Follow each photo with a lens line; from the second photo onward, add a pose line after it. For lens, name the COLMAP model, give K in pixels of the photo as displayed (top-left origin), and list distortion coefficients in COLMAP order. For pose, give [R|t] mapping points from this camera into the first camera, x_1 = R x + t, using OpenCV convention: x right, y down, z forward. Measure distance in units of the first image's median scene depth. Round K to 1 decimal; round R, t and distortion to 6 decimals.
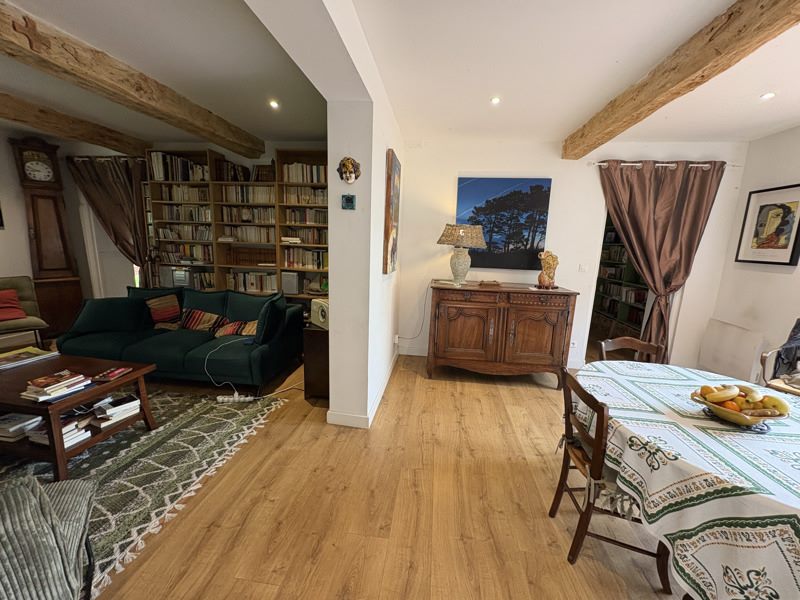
lens RADIAL K [[318.0, 0, 402.5], [0, 318.0, 299.0], [0, 0, 1]] dist [0.001381, 0.000101]
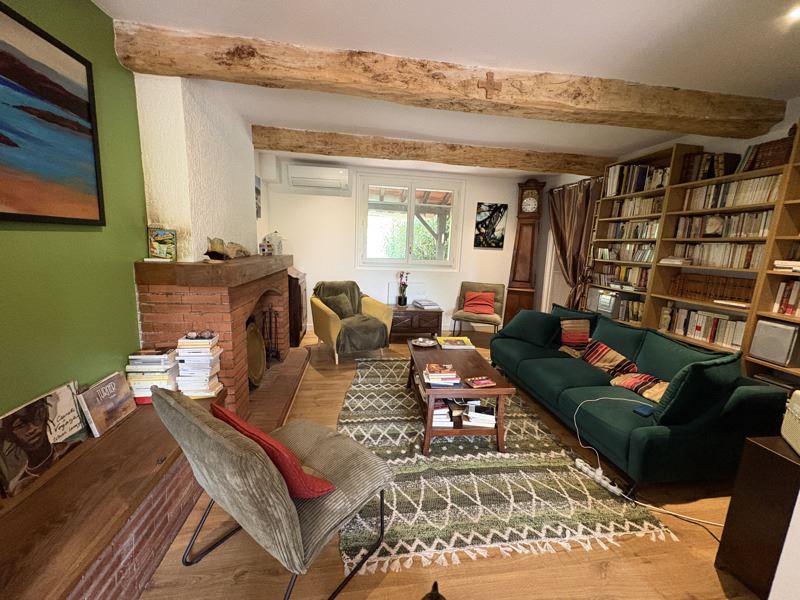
lens RADIAL K [[318.0, 0, 402.8], [0, 318.0, 299.1], [0, 0, 1]] dist [0.001381, 0.000101]
pose [[0.261792, 0.140427, -0.954853, -0.001802], [-0.203734, 0.975104, 0.087547, -0.053621], [0.943376, 0.171616, 0.283885, 0.292536]]
